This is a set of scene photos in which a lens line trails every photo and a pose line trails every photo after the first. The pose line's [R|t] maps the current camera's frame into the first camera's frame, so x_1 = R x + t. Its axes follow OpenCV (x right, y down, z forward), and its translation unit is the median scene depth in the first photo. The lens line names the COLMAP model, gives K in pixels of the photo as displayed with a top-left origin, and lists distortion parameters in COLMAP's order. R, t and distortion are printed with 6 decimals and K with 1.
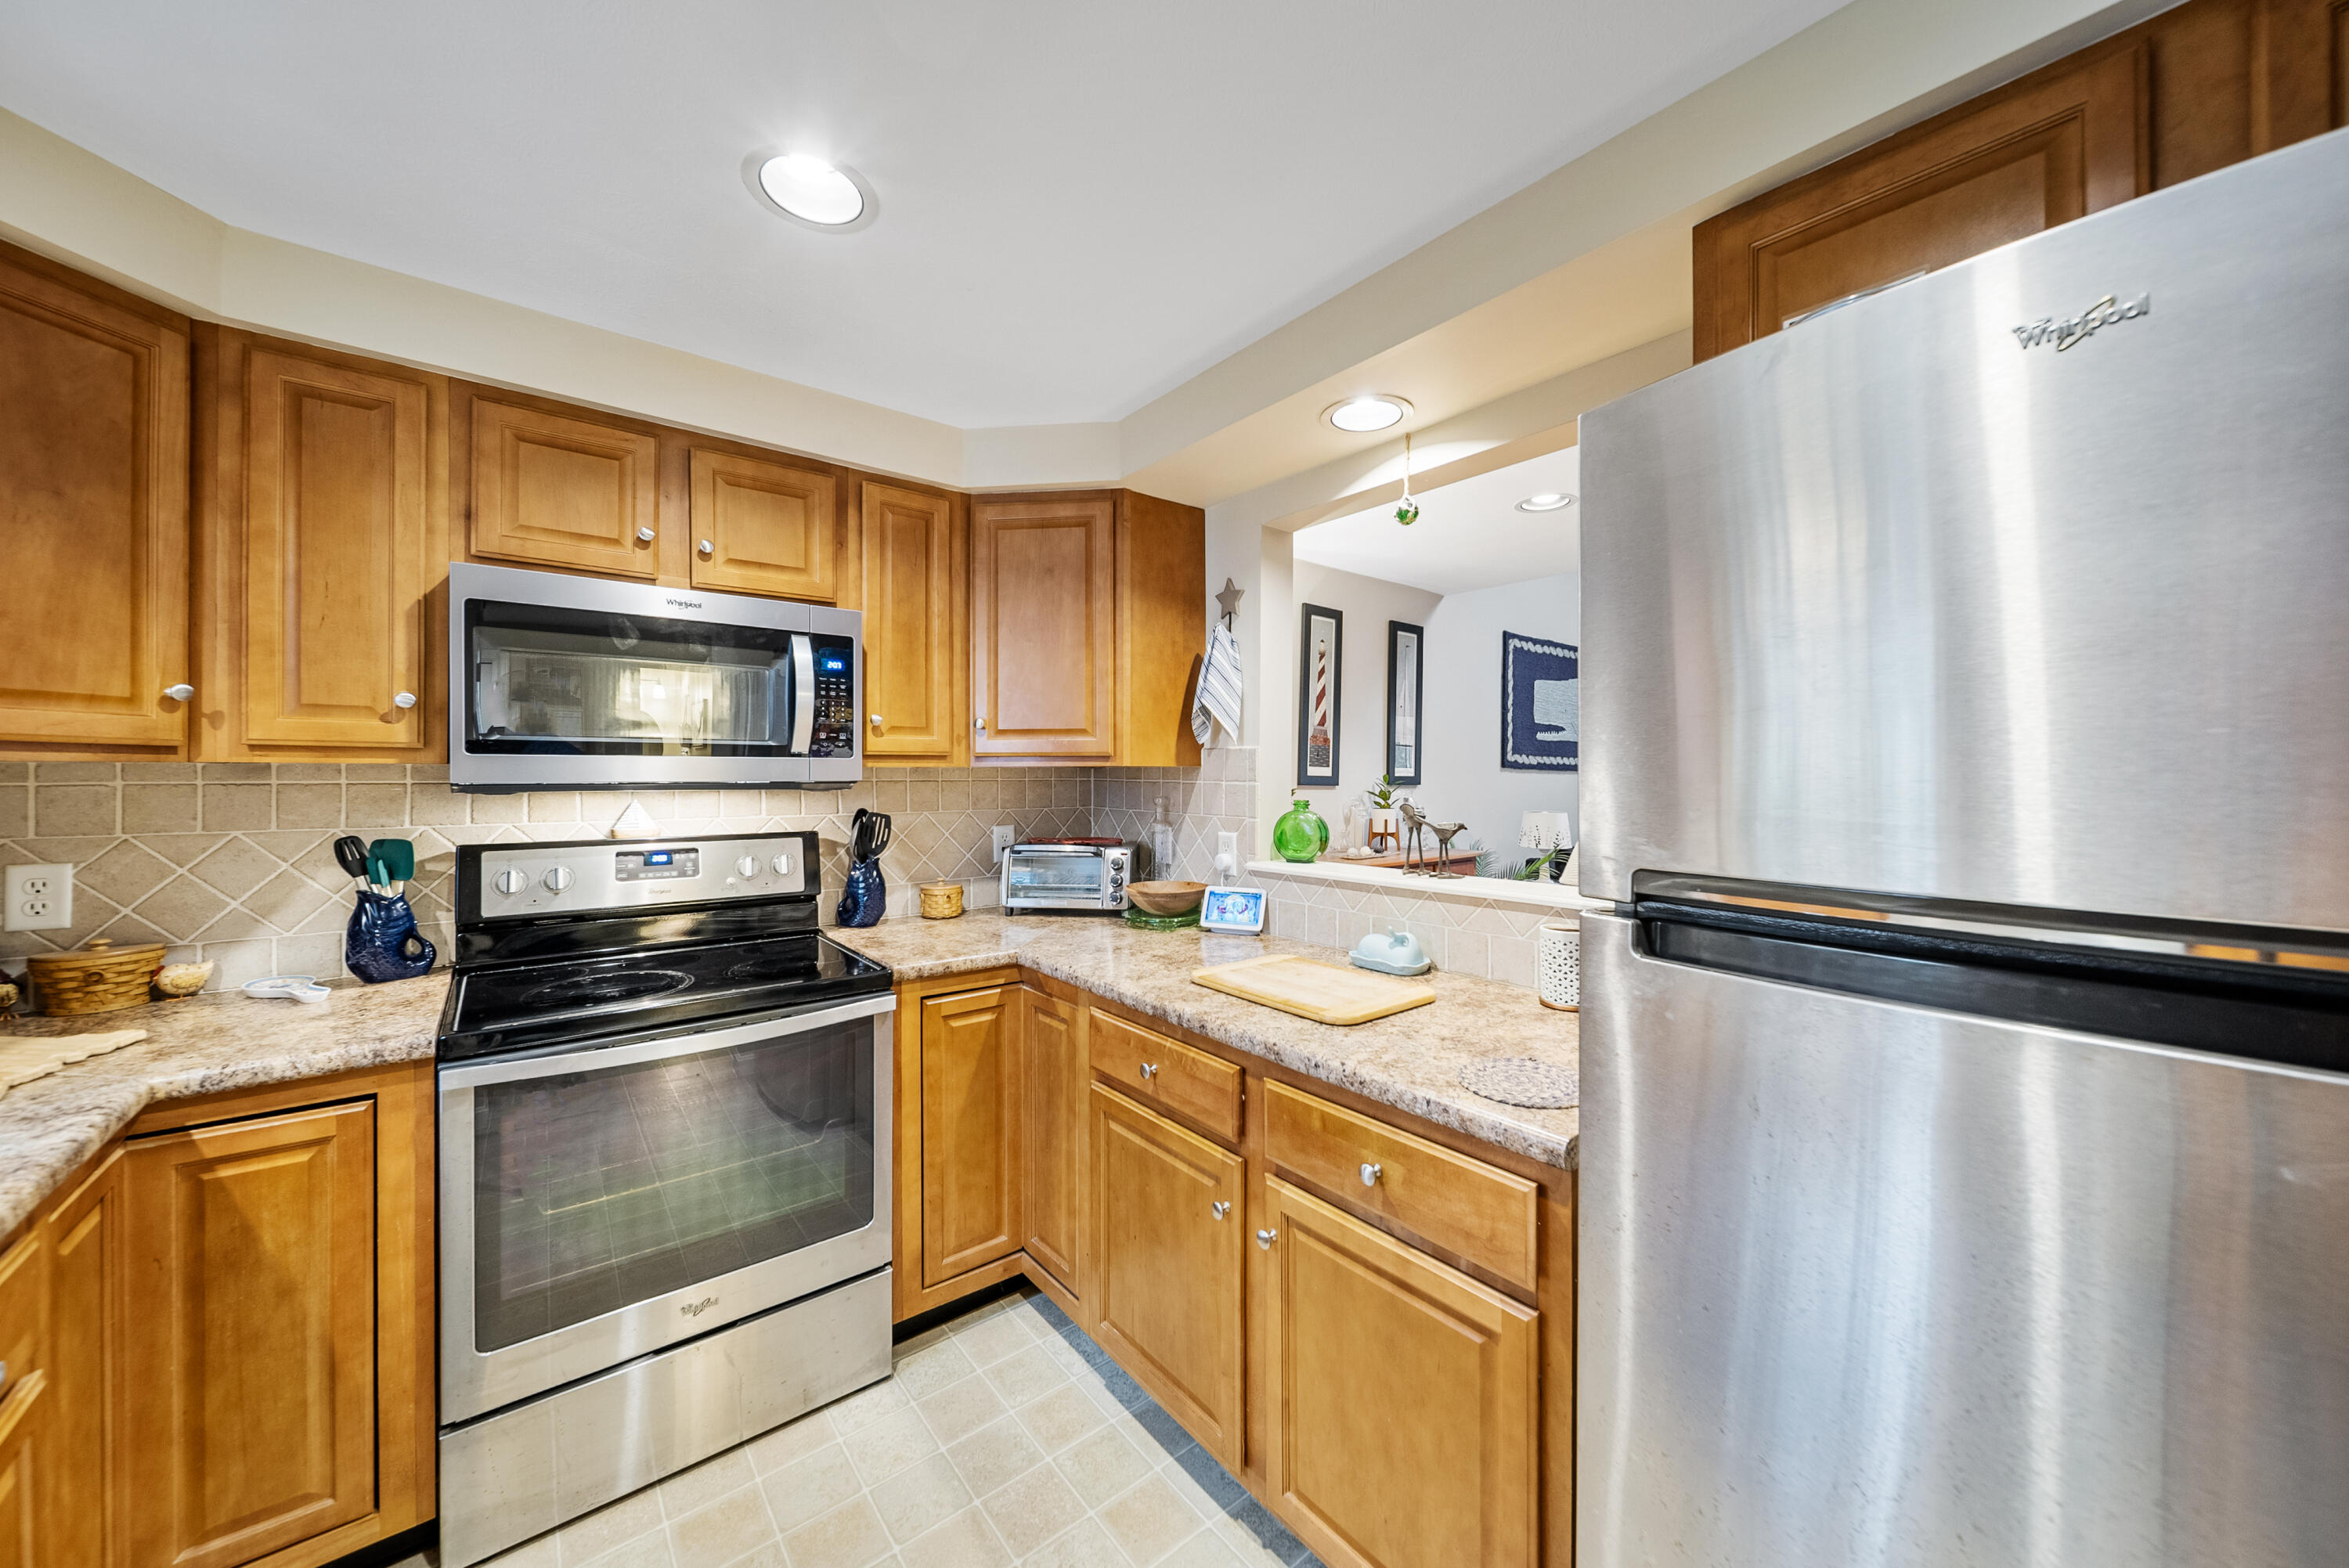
lens RADIAL K [[830.9, 0, 1174.5], [0, 830.9, 775.4], [0, 0, 1]] dist [-0.000378, -0.001463]
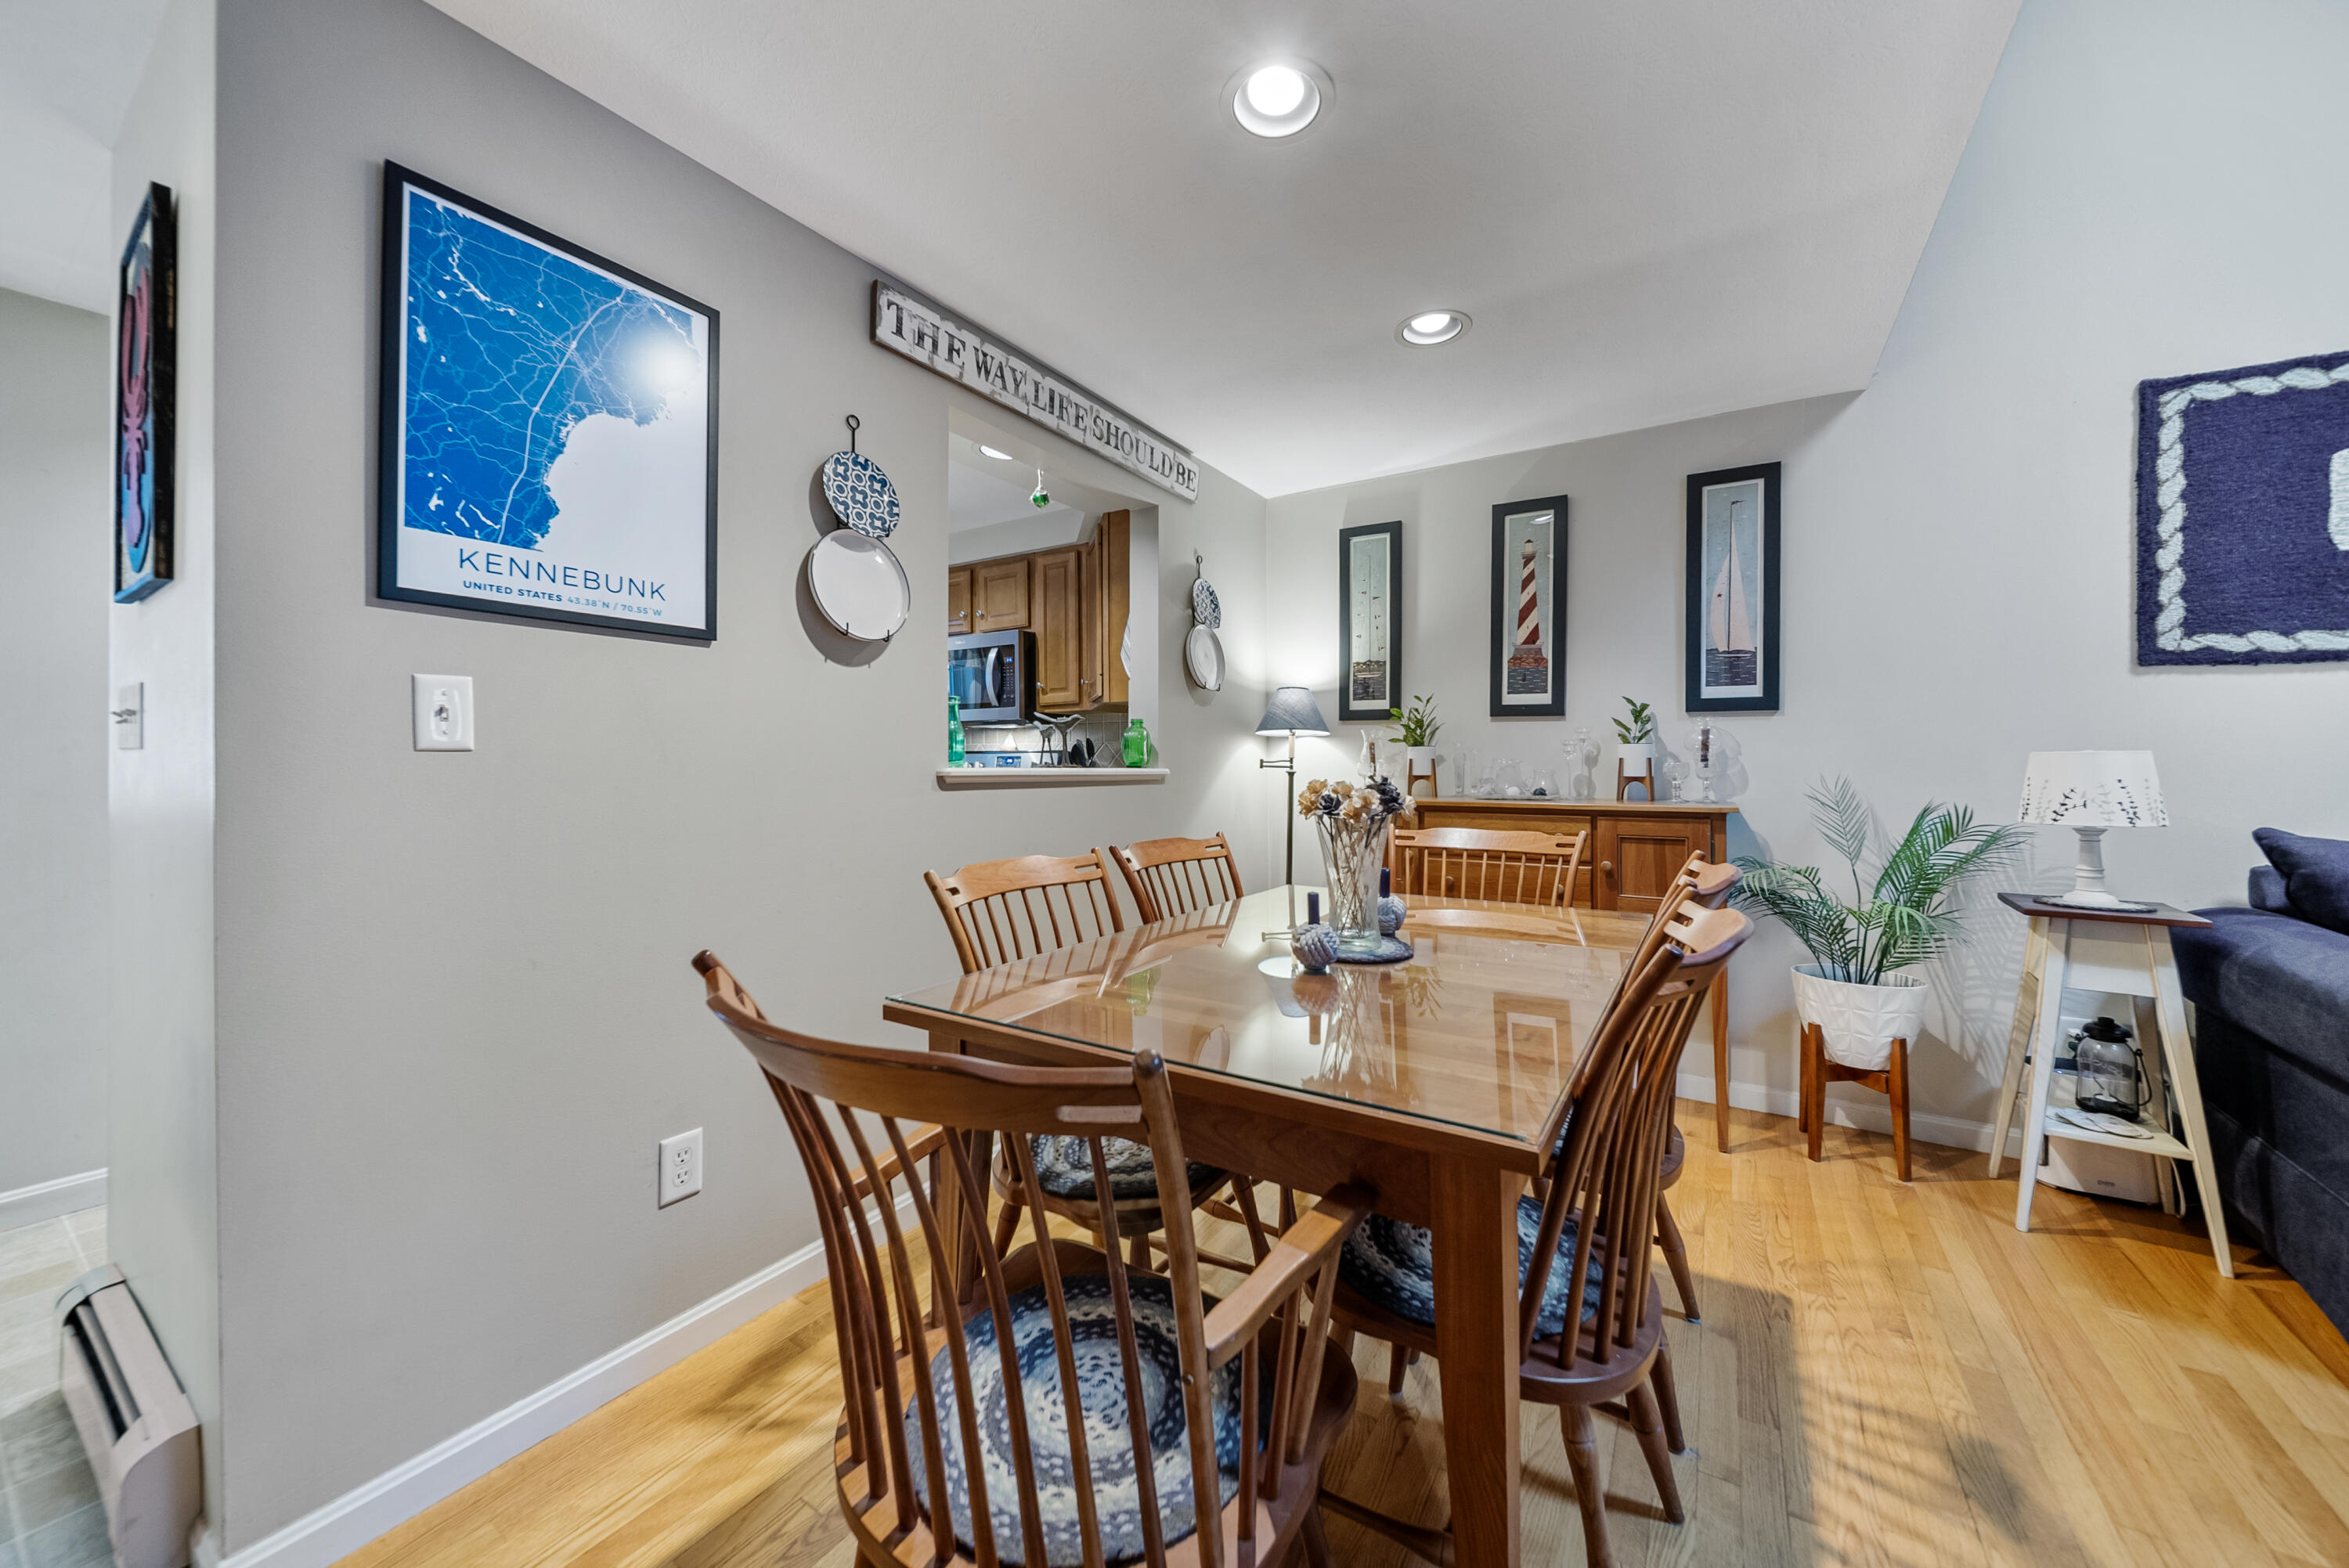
lens RADIAL K [[826.3, 0, 1174.5], [0, 826.3, 784.0], [0, 0, 1]] dist [0.000201, -0.001856]
pose [[0.319414, 0.020388, -0.947396, 1.643909], [-0.002923, 0.999785, 0.020530, 0.125032], [0.947611, -0.003788, 0.319405, 0.771012]]
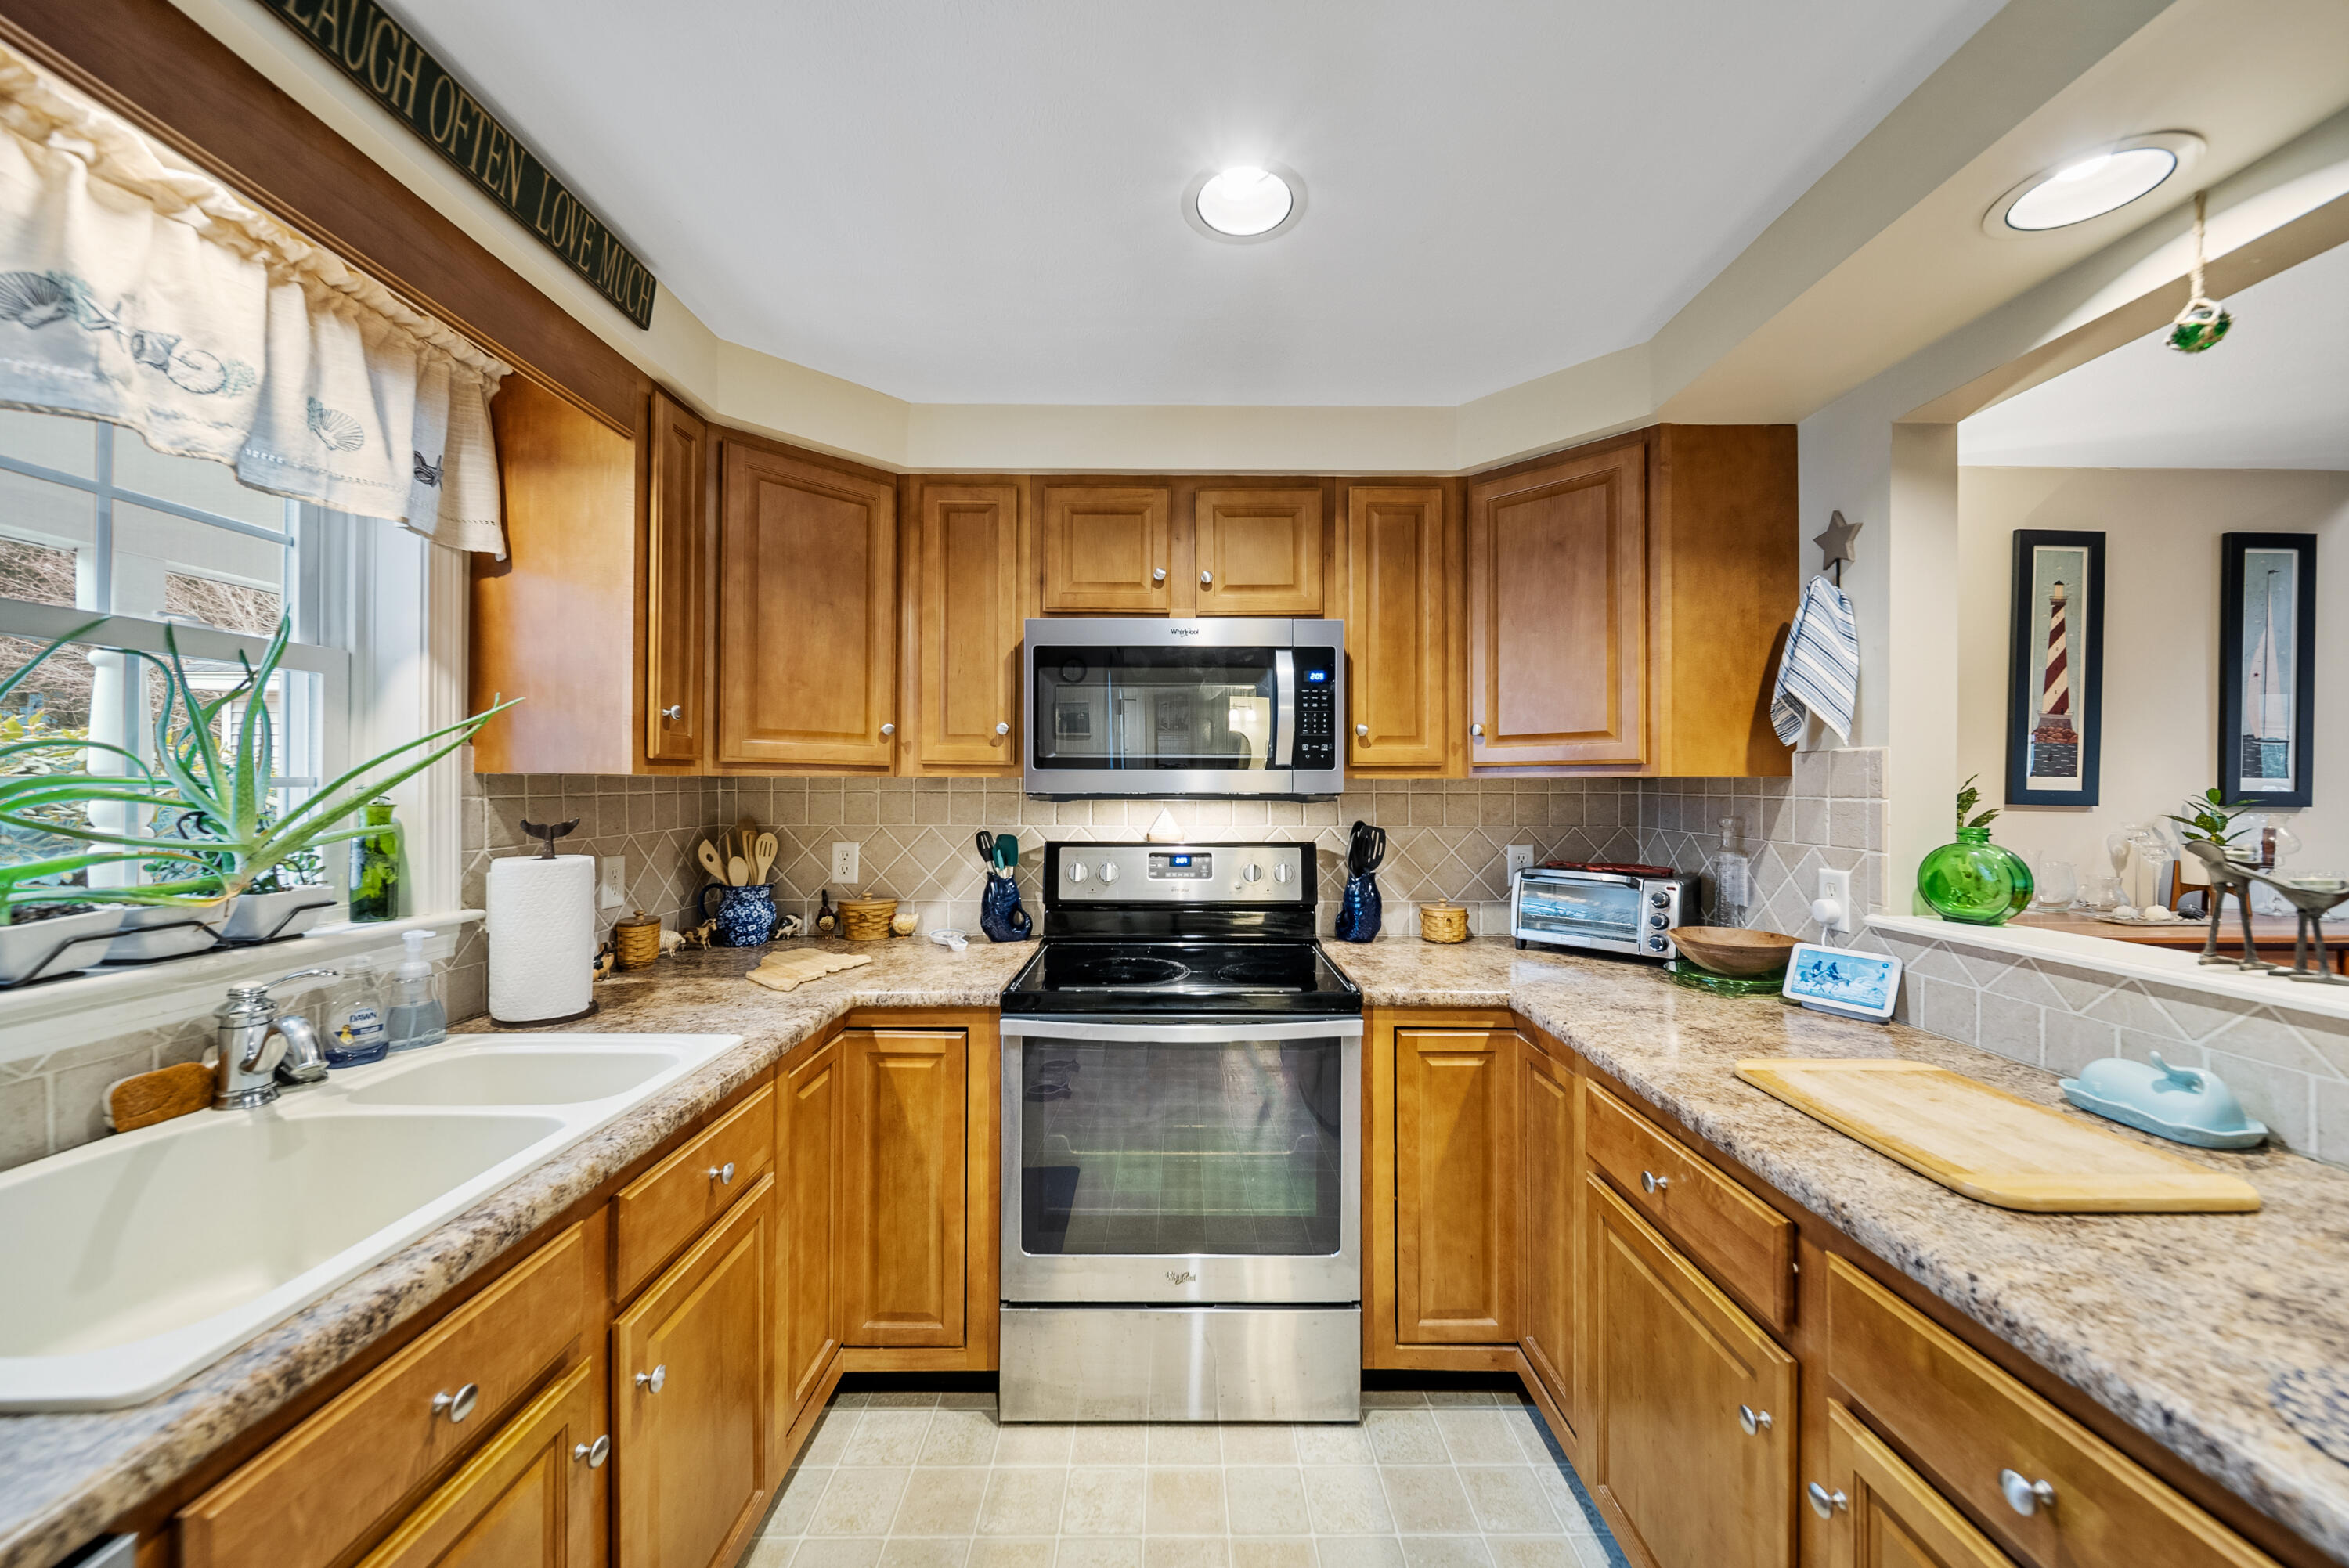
lens RADIAL K [[832.2, 0, 1175.4], [0, 832.2, 779.0], [0, 0, 1]] dist [-0.000866, -0.001214]
pose [[0.779937, -0.002923, -0.625851, 0.086381], [-0.003485, 0.999953, -0.009013, -0.000264], [0.625848, 0.009210, 0.779891, 0.119785]]
